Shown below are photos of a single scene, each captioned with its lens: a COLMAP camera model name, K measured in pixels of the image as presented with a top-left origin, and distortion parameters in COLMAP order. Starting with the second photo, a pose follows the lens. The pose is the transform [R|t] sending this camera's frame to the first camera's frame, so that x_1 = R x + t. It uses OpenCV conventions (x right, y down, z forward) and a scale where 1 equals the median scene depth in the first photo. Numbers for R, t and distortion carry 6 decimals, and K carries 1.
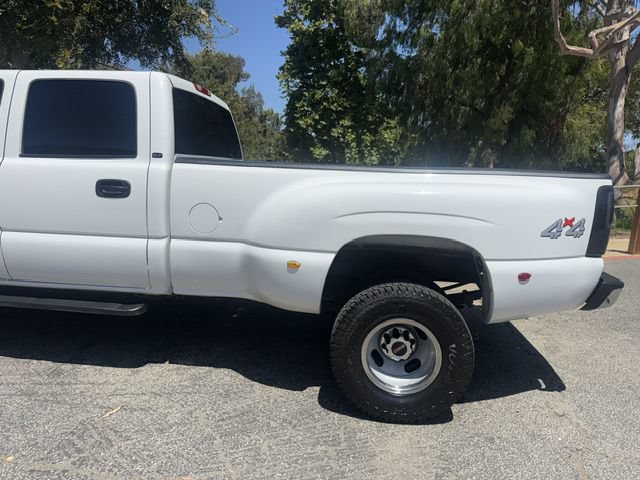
lens RADIAL K [[495.4, 0, 320.0], [0, 495.4, 240.0], [0, 0, 1]] dist [0.041720, -0.059214]
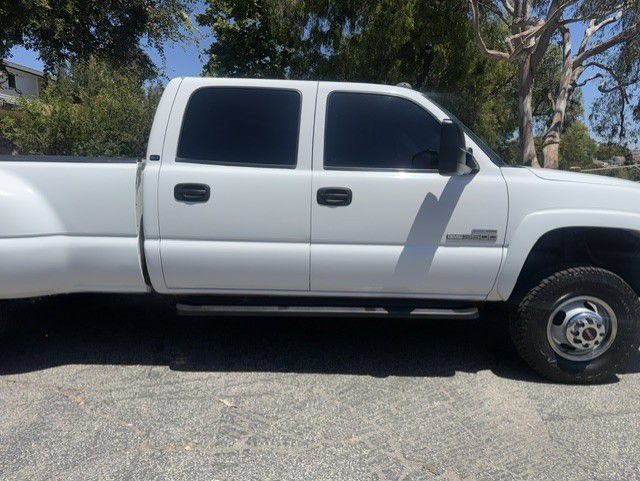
lens RADIAL K [[489.2, 0, 330.2], [0, 489.2, 242.6], [0, 0, 1]] dist [0.077920, -0.138435]
pose [[0.976762, -0.068858, 0.202966, -0.371615], [0.066212, 0.997609, 0.019808, -0.002874], [-0.203844, -0.005909, 0.978985, -0.075352]]
